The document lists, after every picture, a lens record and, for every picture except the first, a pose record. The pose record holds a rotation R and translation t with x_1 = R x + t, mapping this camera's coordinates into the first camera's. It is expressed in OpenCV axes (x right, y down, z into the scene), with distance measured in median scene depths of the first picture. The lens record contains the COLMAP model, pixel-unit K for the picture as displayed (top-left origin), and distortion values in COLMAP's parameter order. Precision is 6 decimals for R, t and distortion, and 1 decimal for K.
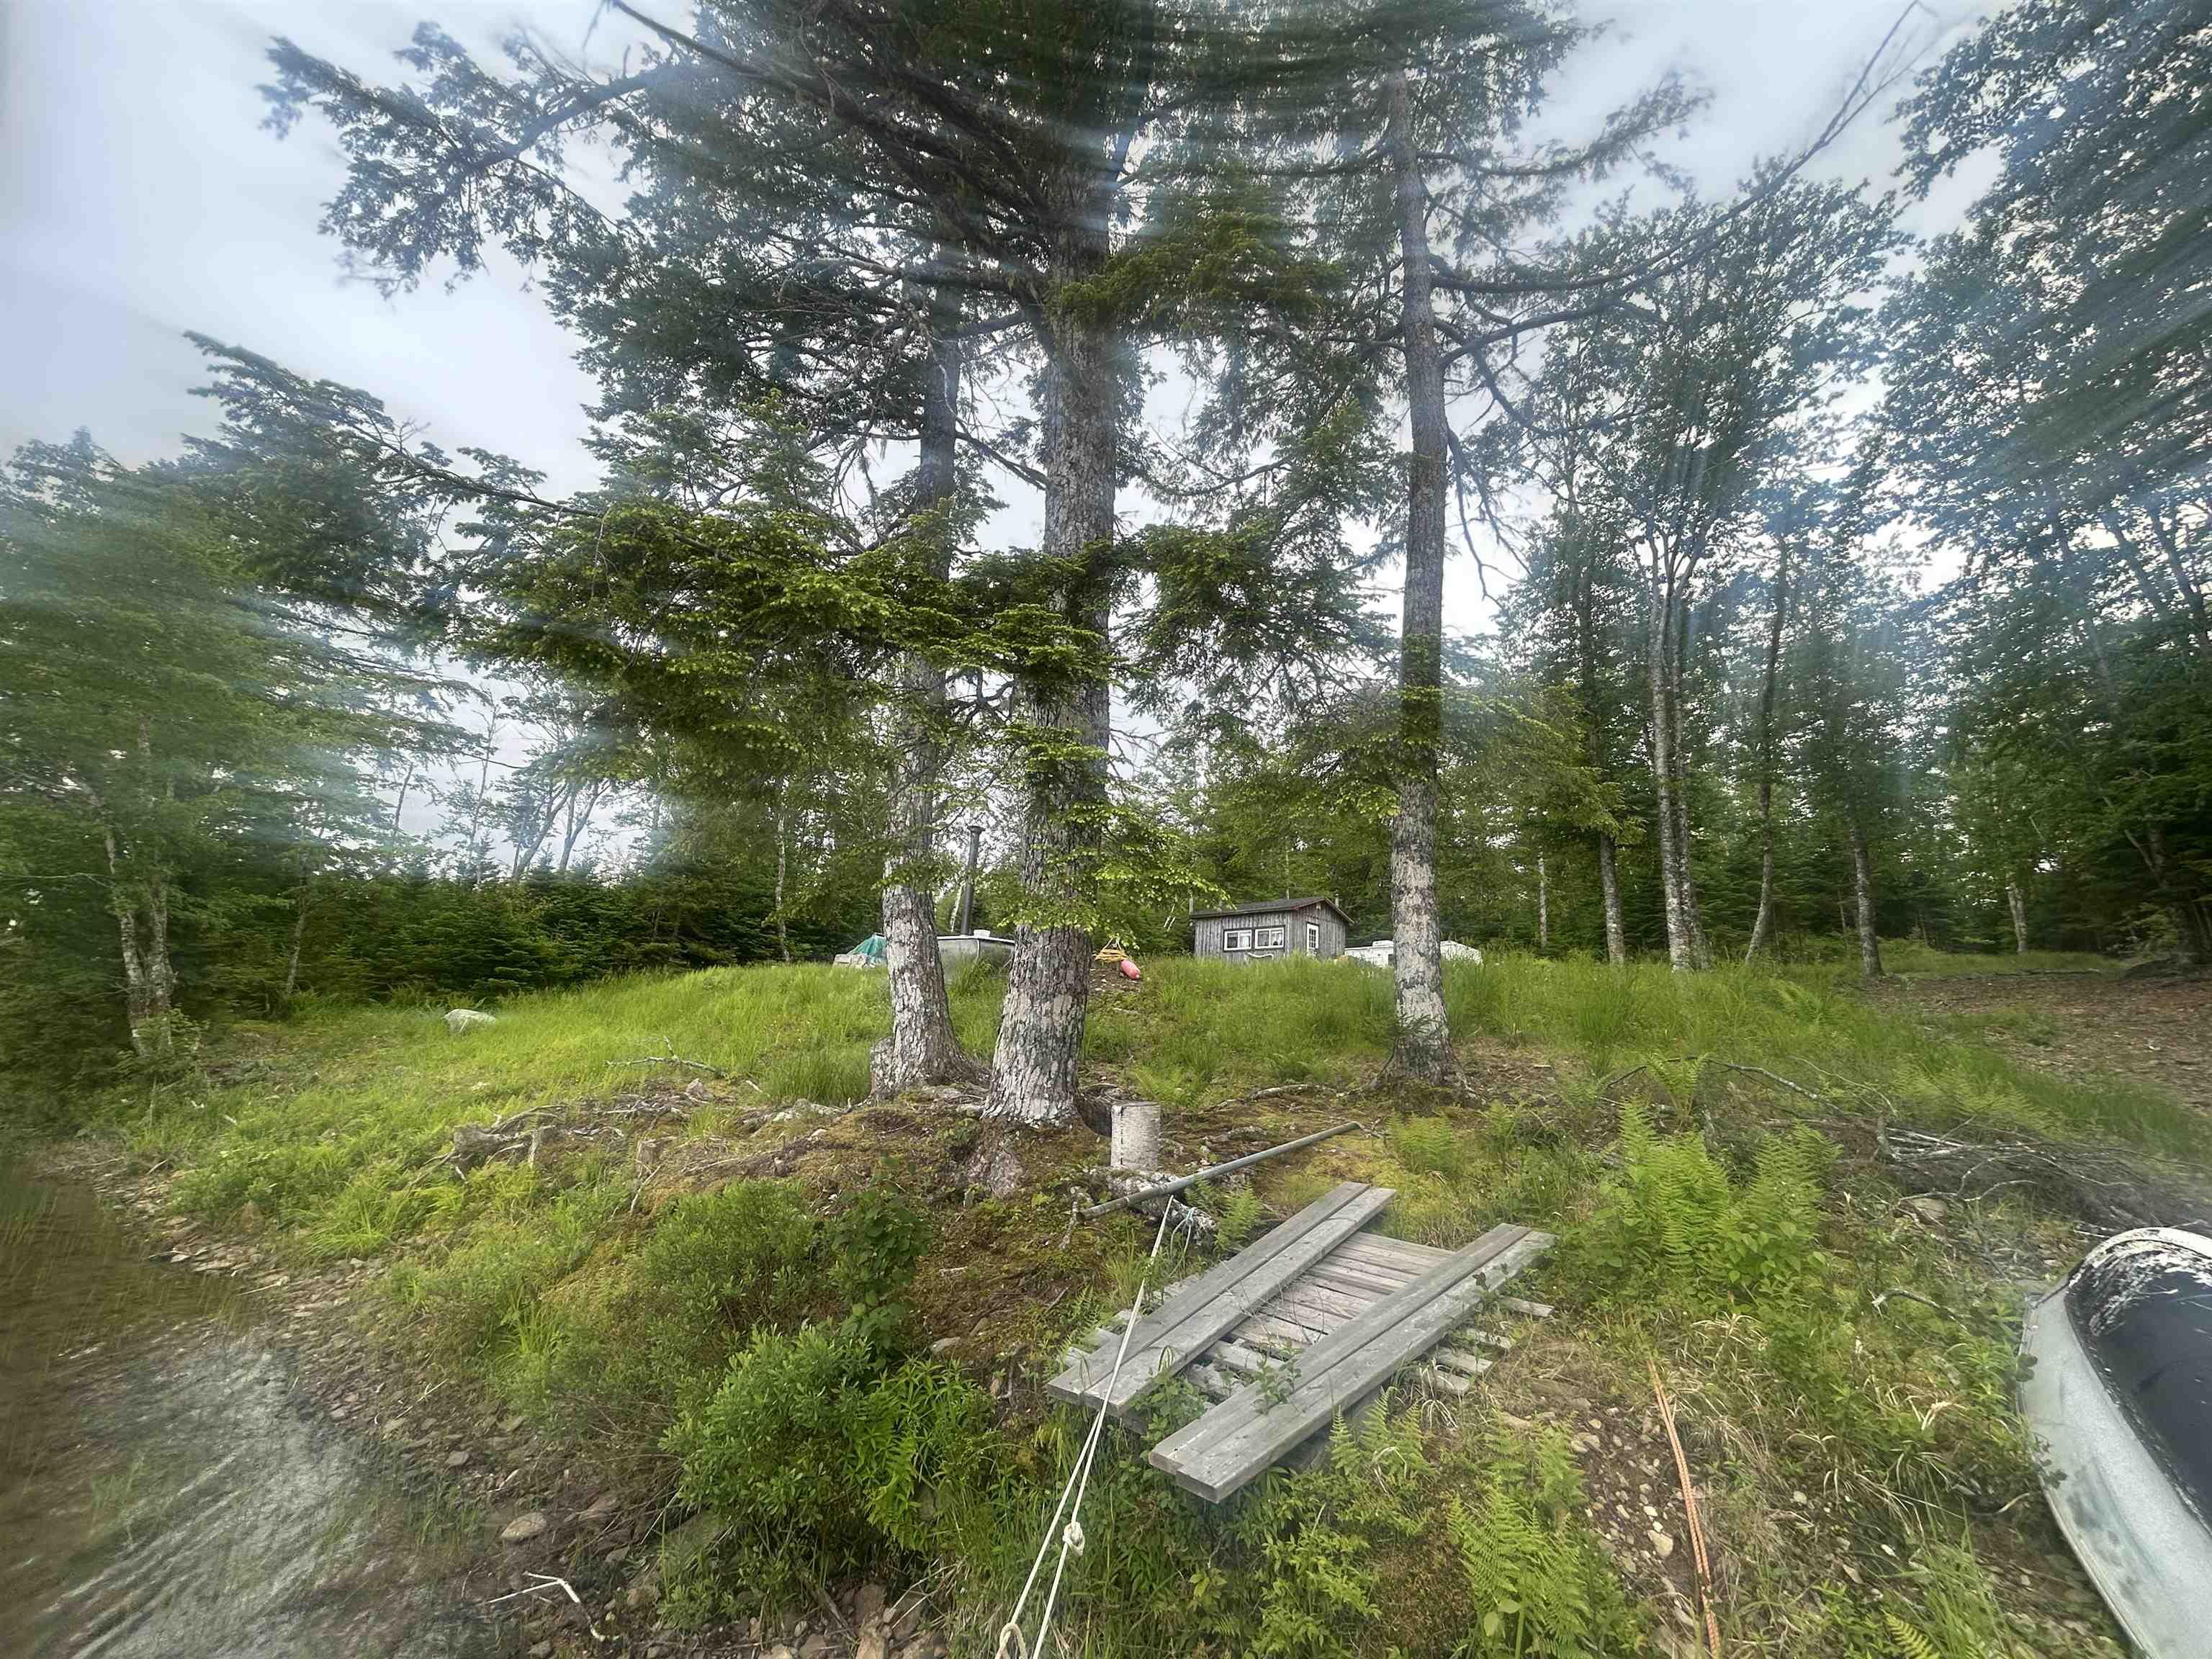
lens RADIAL K [[889.3, 0, 1106.5], [0, 889.3, 824.4], [0, 0, 1]] dist [-0.001189, 0.001213]
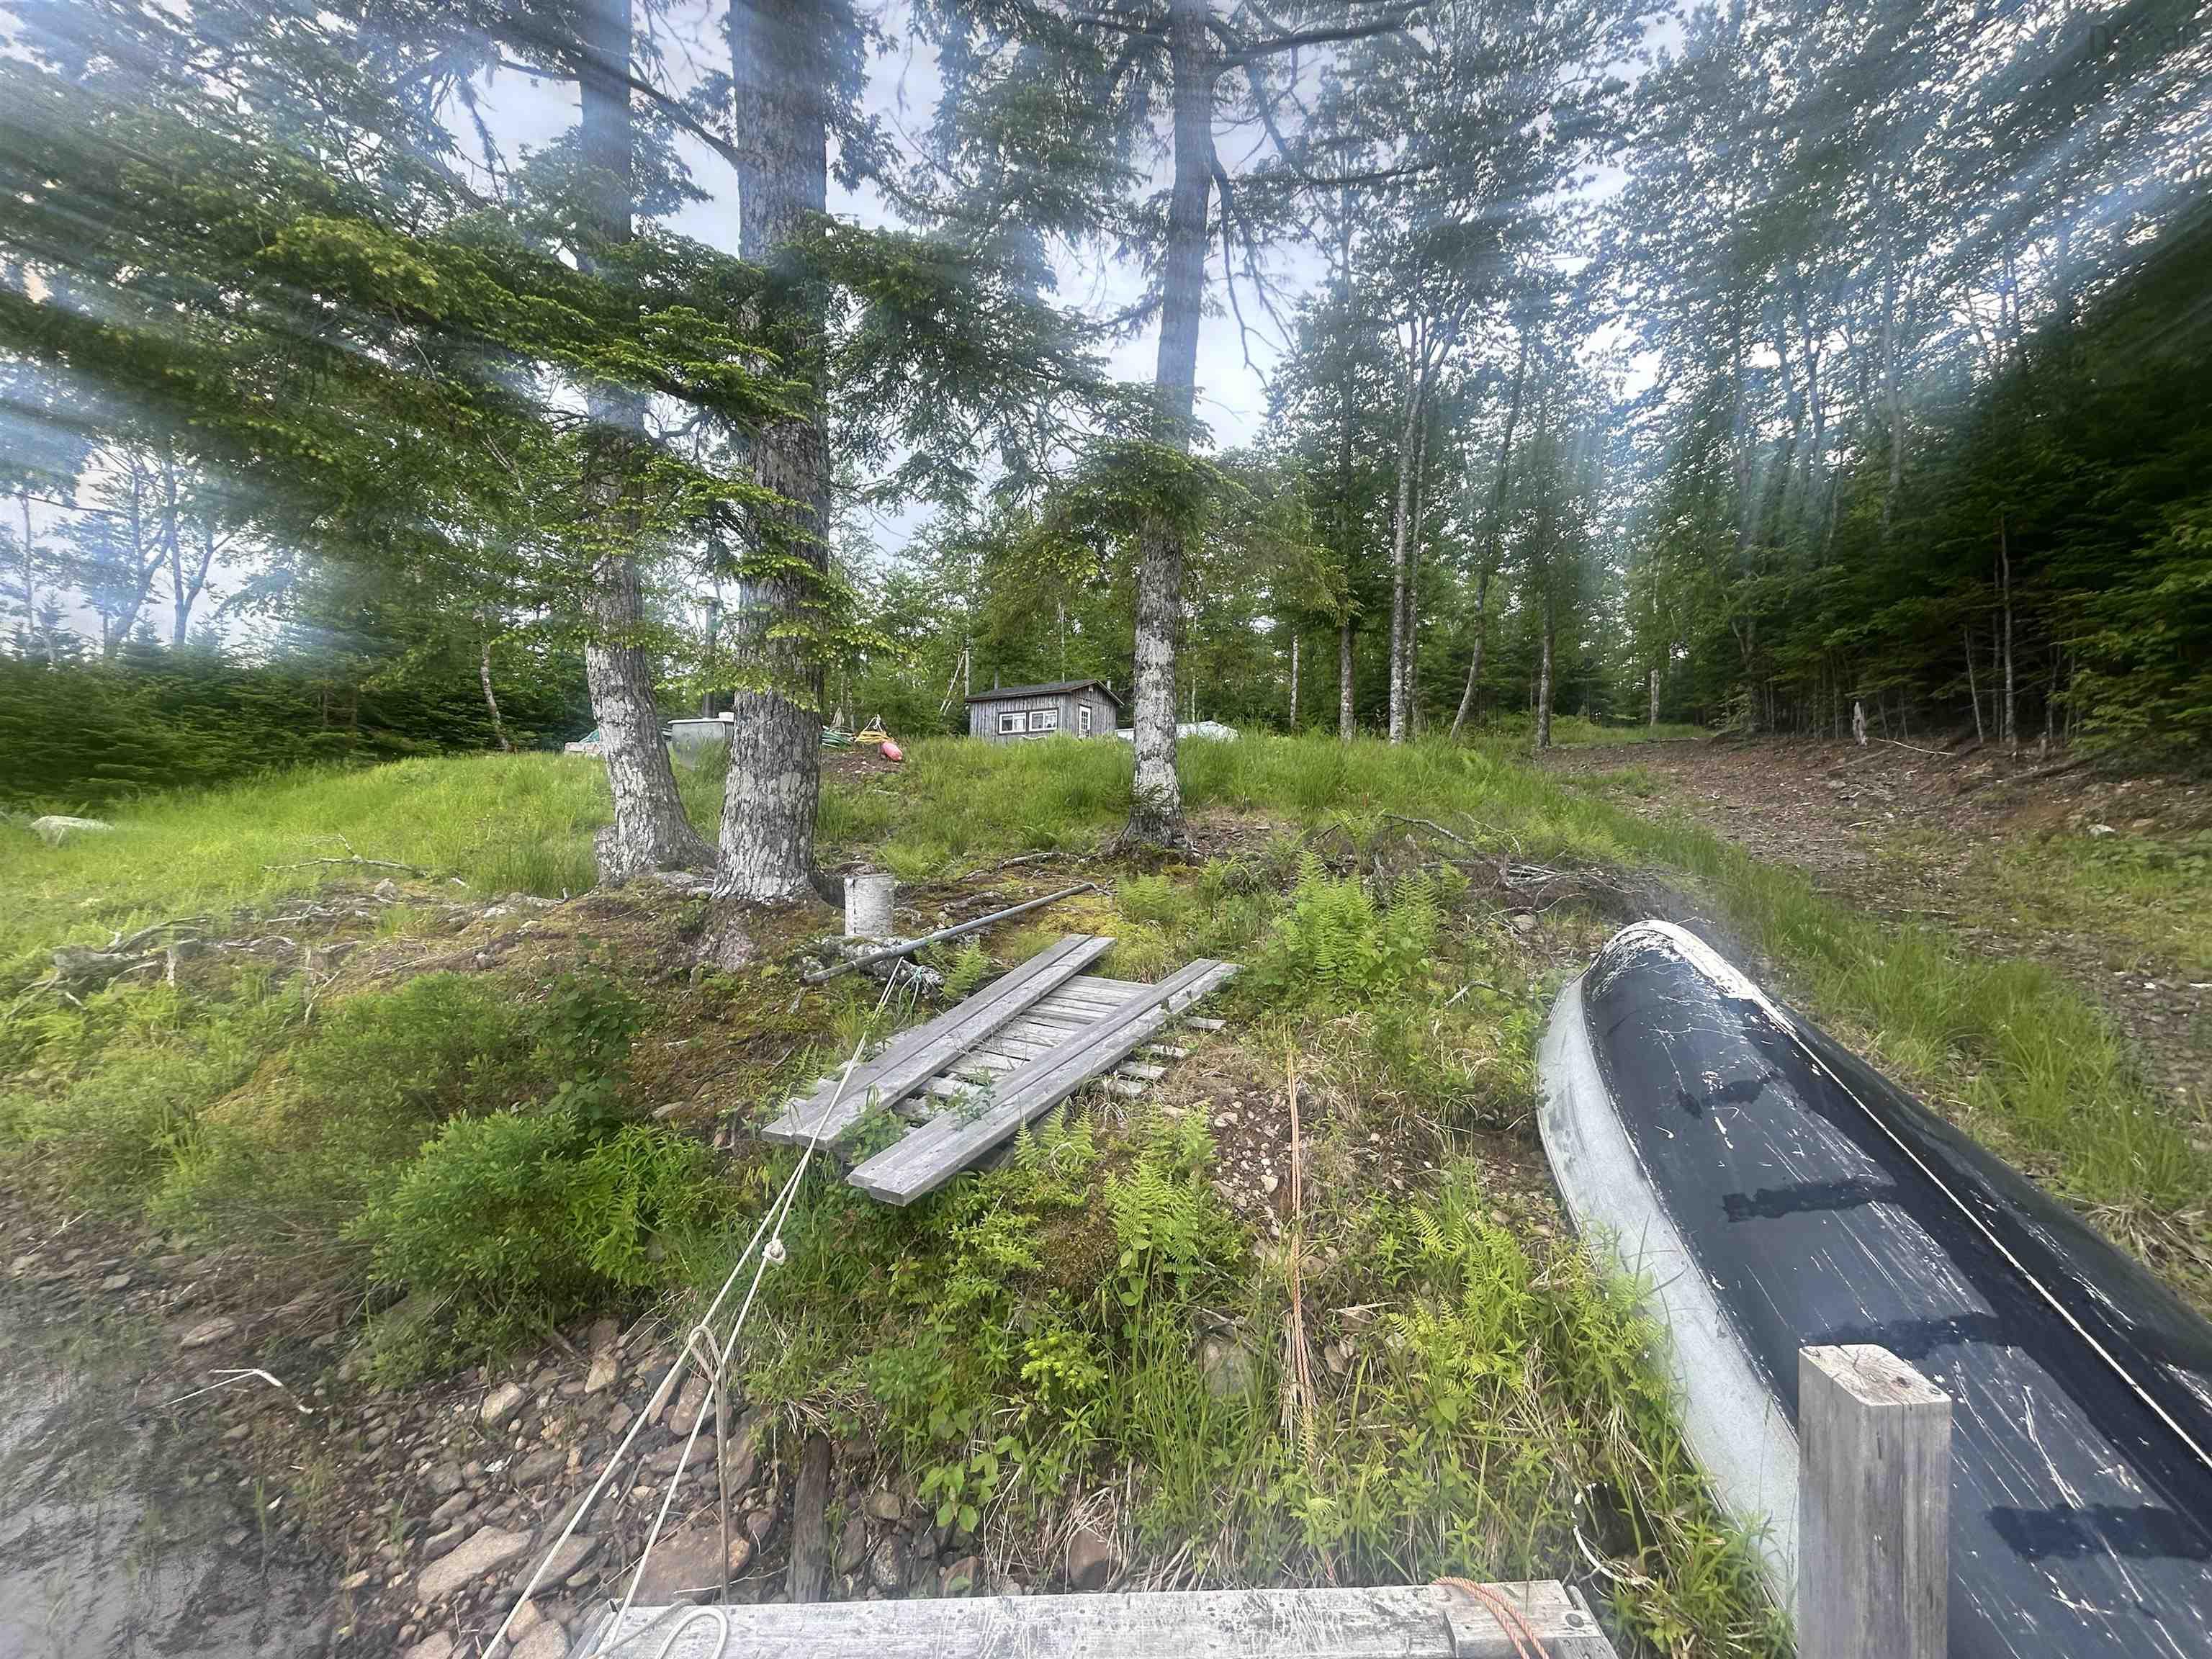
lens RADIAL K [[889.3, 0, 1104.8], [0, 889.3, 824.4], [0, 0, 1]] dist [-0.001189, 0.001213]
pose [[0.971089, -0.037794, 0.235706, 0.036854], [-0.019519, 0.971510, 0.236193, 0.009028], [-0.237917, -0.233966, 0.942685, 0.000072]]
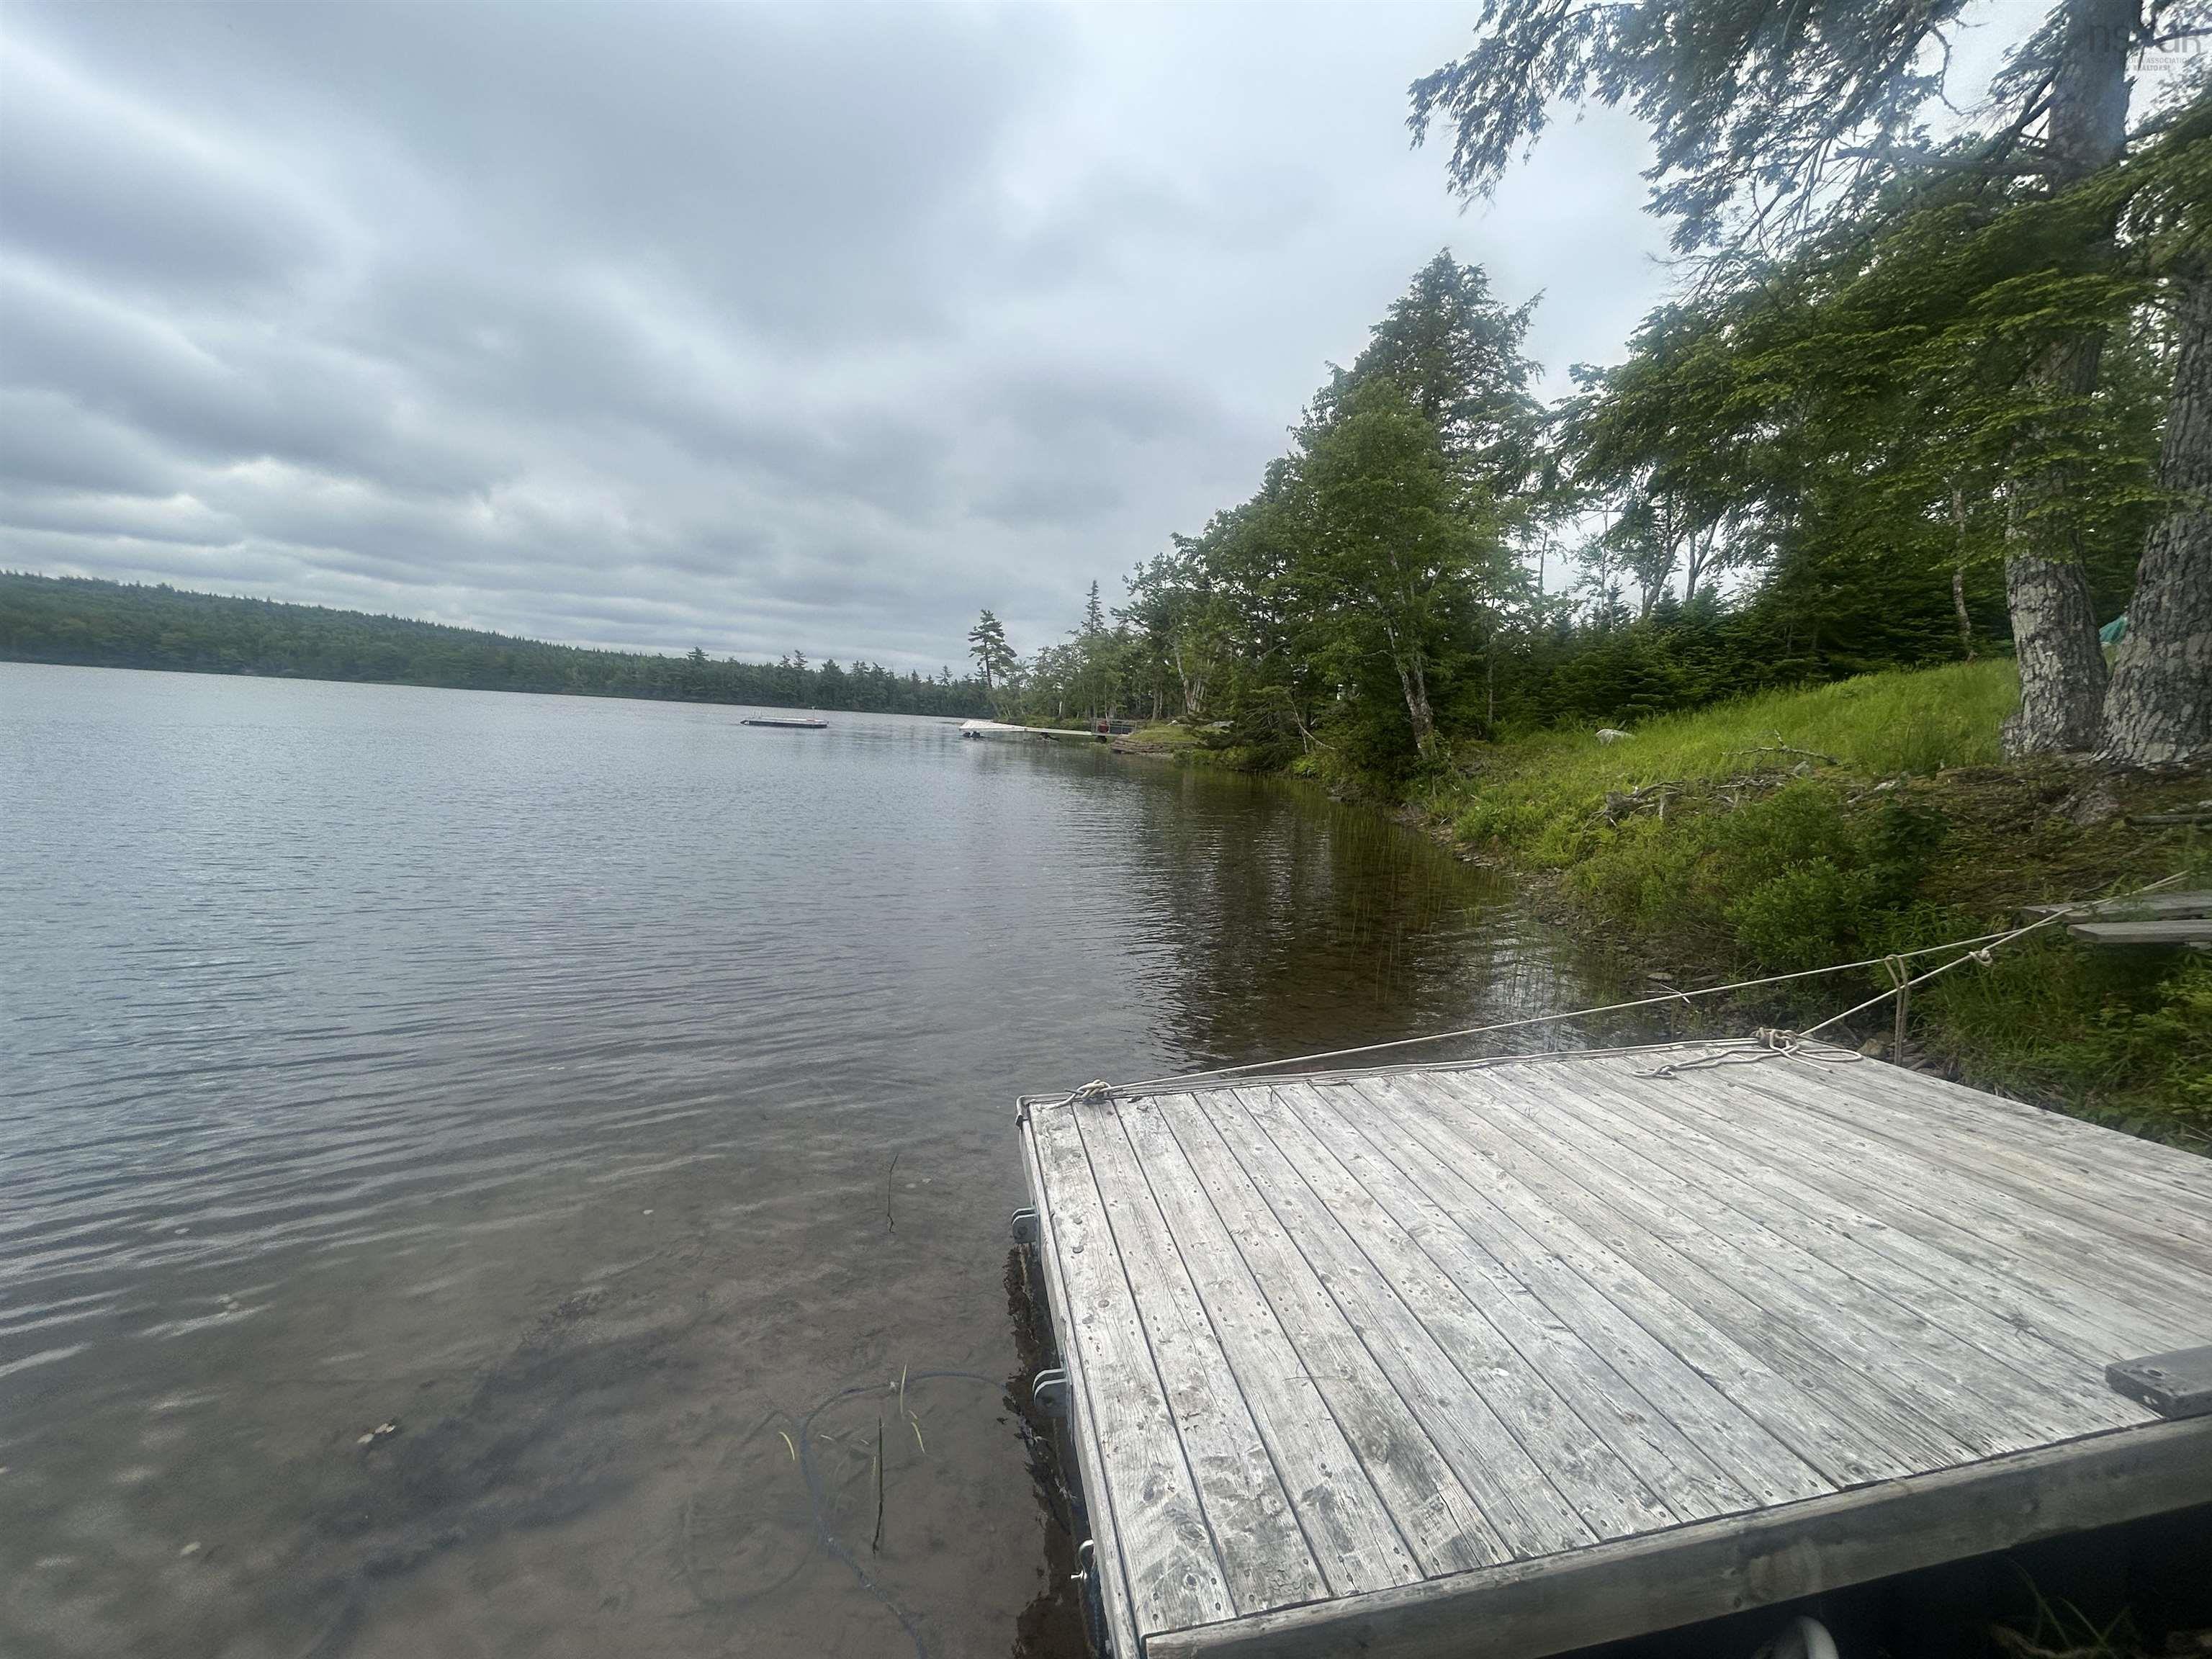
lens RADIAL K [[889.3, 0, 1094.7], [0, 889.3, 835.0], [0, 0, 1]] dist [-0.001189, 0.001213]
pose [[0.412853, 0.064616, -0.908503, 0.225424], [0.208921, 0.964165, 0.163516, 0.003292], [0.886512, -0.257313, 0.384559, -0.289524]]
